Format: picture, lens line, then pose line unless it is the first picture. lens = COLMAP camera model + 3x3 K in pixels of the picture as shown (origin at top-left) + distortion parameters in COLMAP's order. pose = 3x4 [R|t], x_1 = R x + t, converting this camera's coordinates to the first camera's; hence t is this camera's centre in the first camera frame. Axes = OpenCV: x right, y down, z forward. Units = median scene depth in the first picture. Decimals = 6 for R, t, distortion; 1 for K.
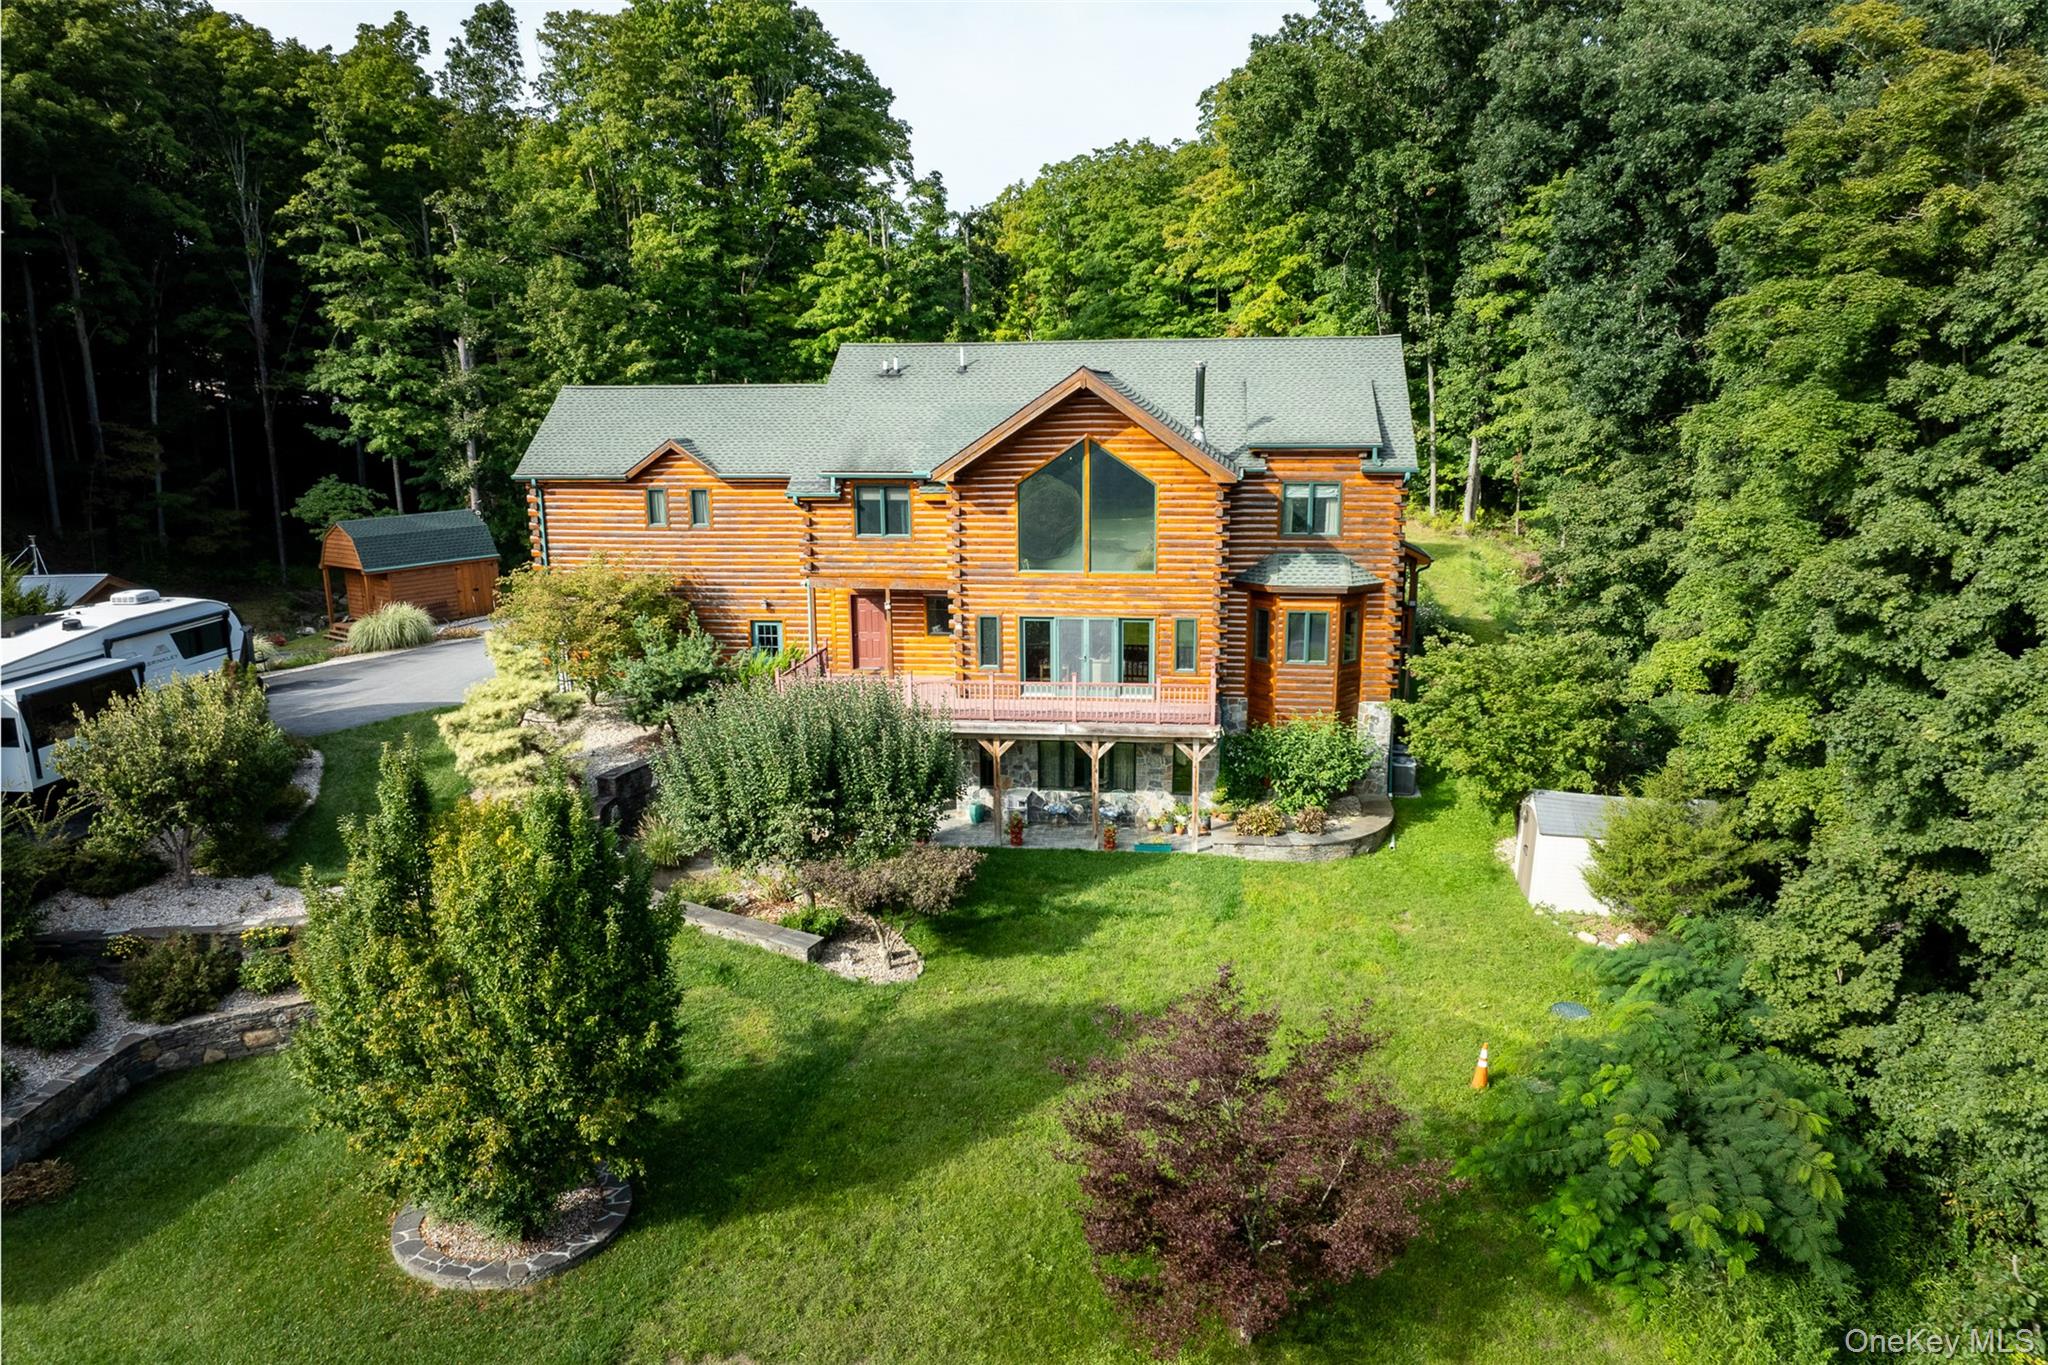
lens RADIAL K [[1442.3, 0, 1025.4], [0, 1442.3, 727.2], [0, 0, 1]] dist [-0.056060, 0.020875]
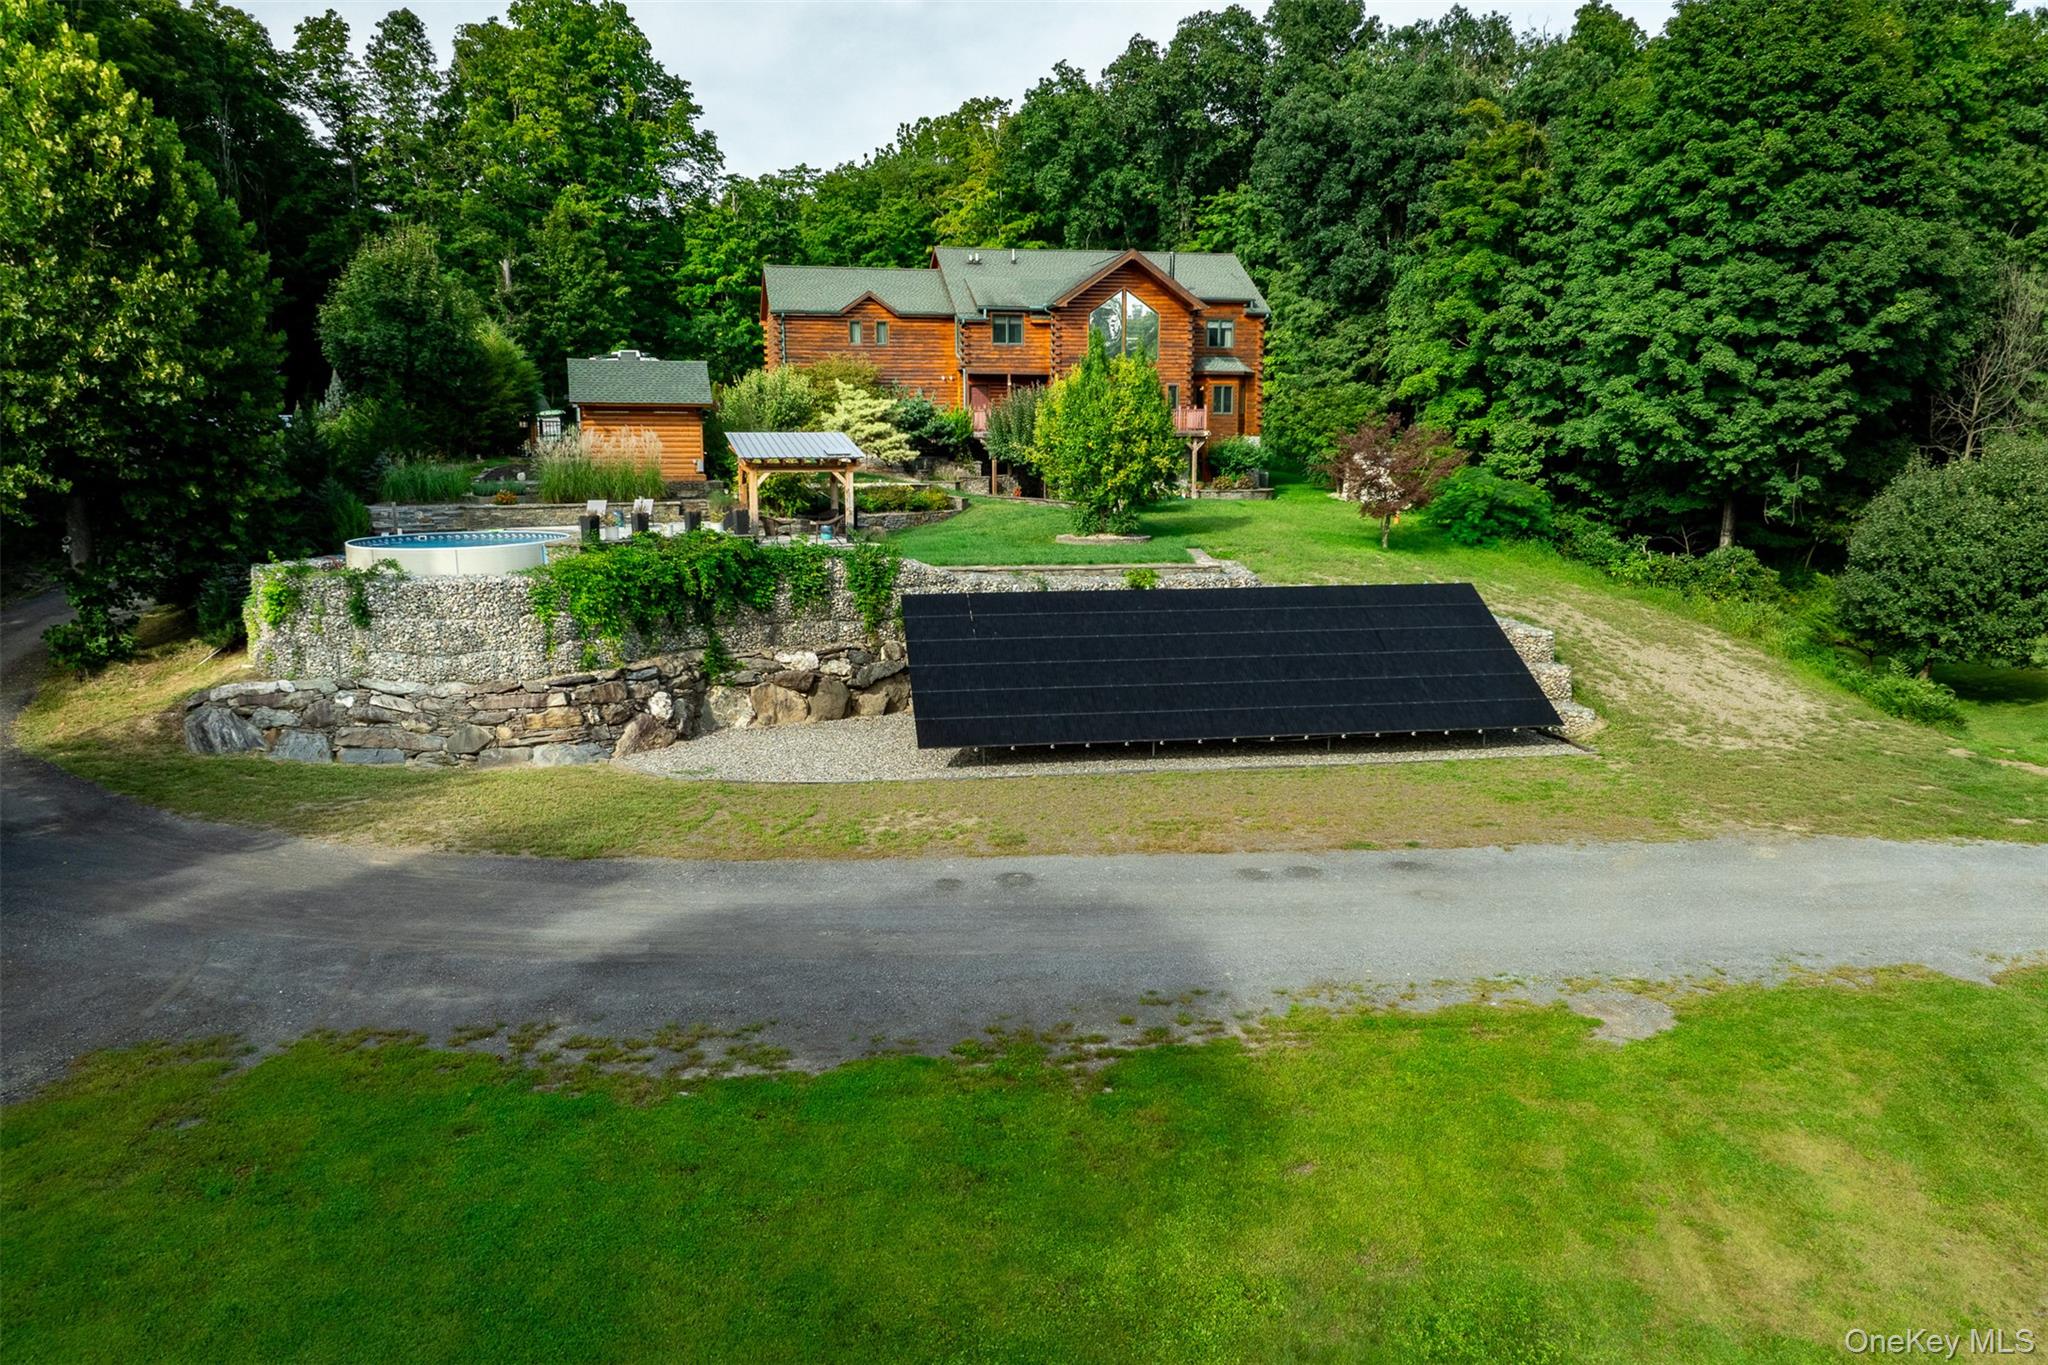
lens RADIAL K [[1442.3, 0, 1025.4], [0, 1442.3, 727.2], [0, 0, 1]] dist [-0.056060, 0.020875]
pose [[0.928637, -0.069813, 0.364361, -0.783111], [0.082836, 0.996358, -0.020215, 0.392578], [-0.361623, 0.048955, 0.931038, -0.677761]]
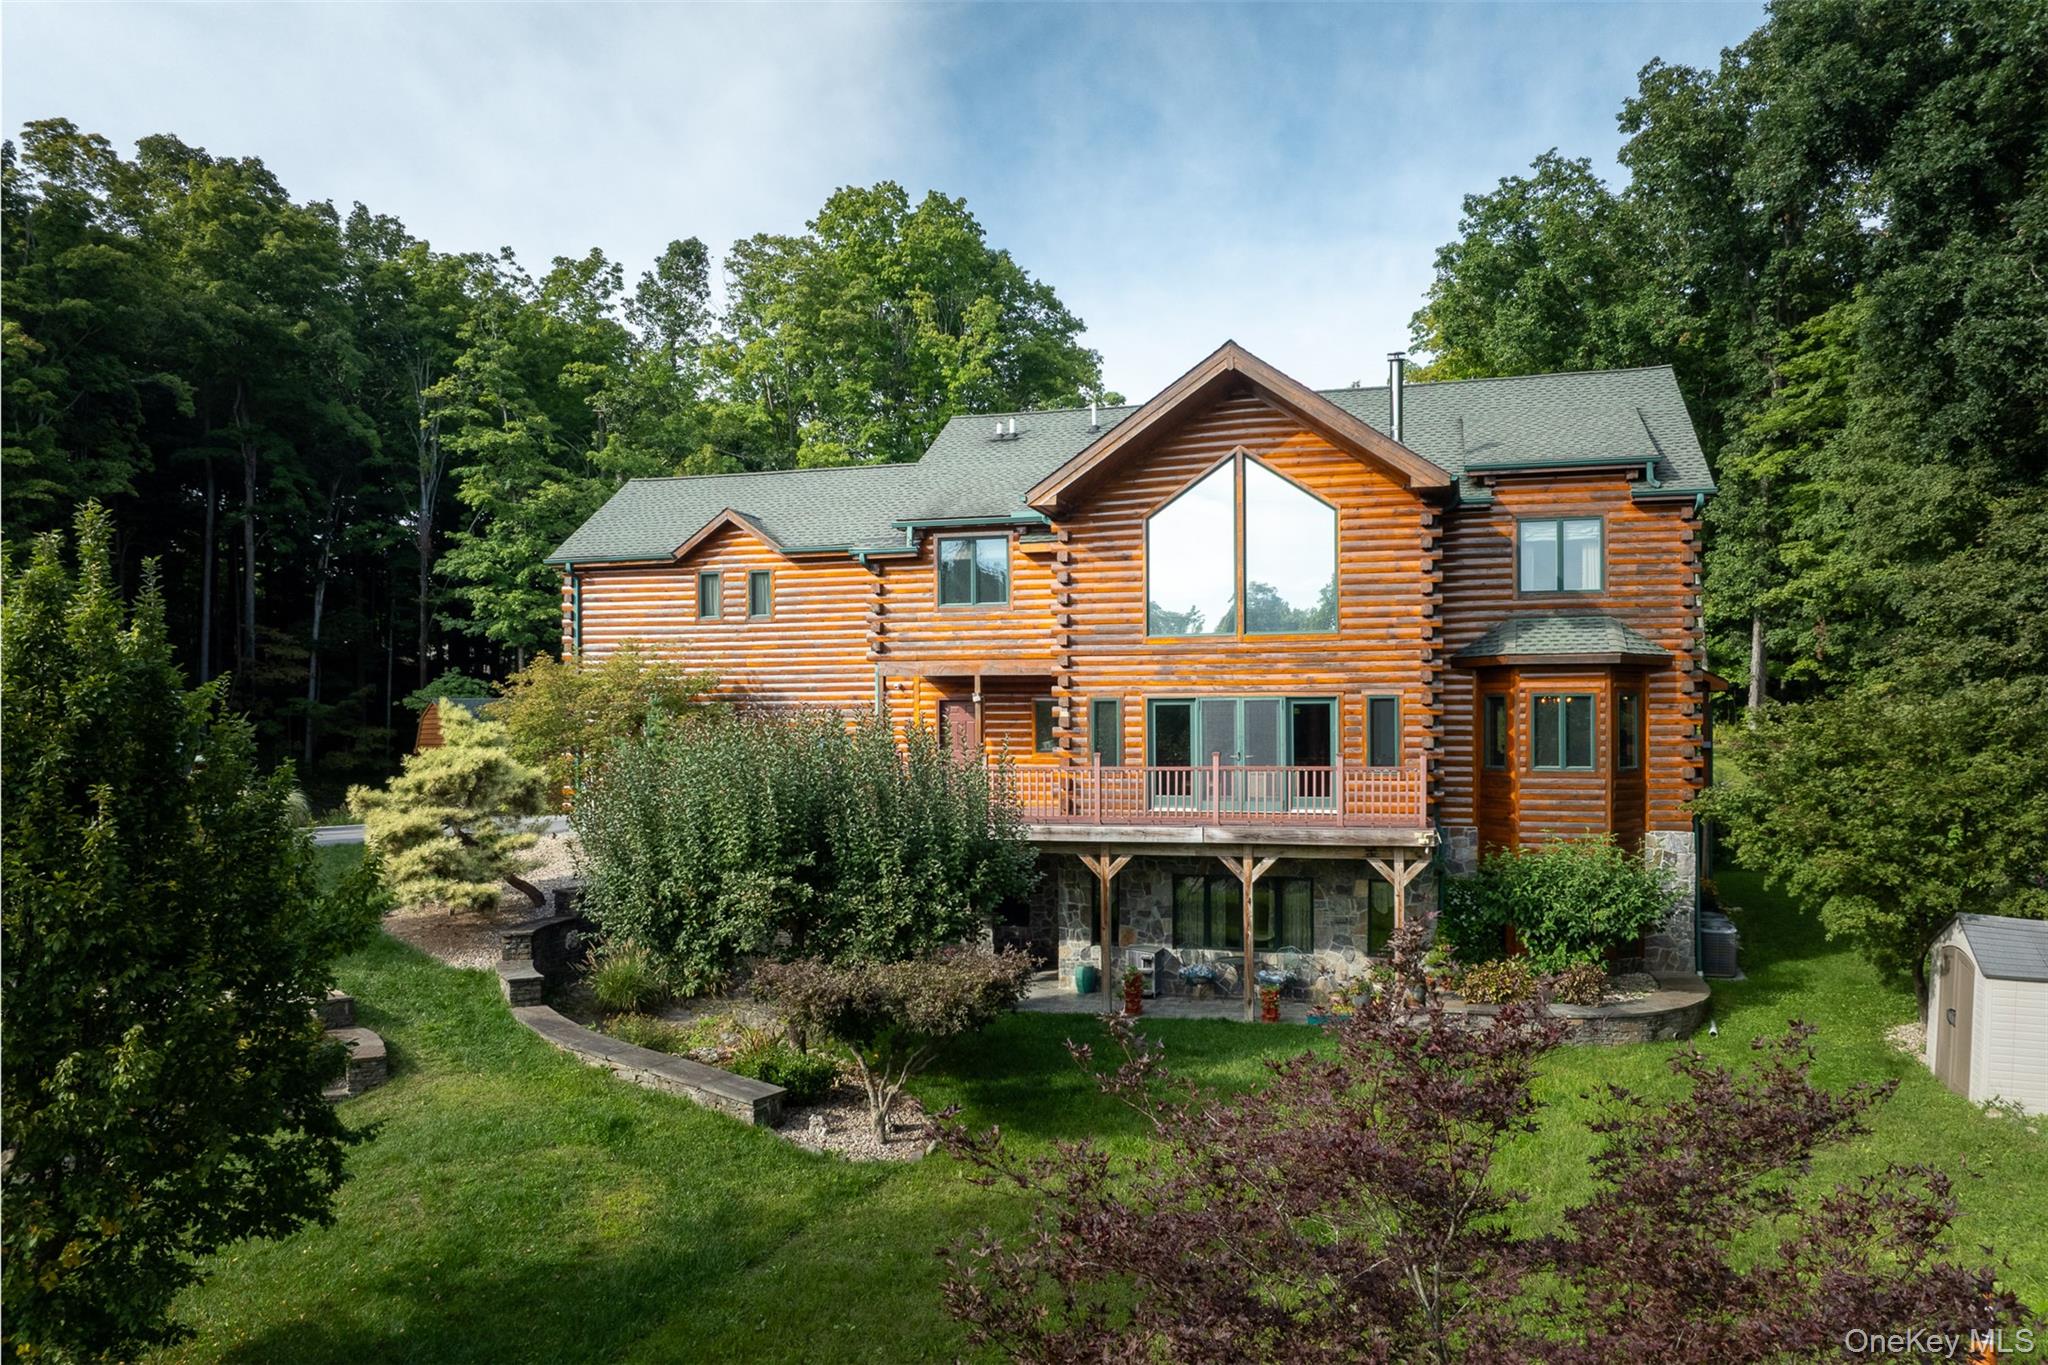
lens RADIAL K [[1442.3, 0, 1025.4], [0, 1442.3, 727.2], [0, 0, 1]] dist [-0.056060, 0.020875]
pose [[0.987716, 0.003633, -0.156219, 0.047557], [-0.039651, 0.972835, -0.228079, 0.103193], [0.151147, 0.231471, 0.961028, 0.295986]]
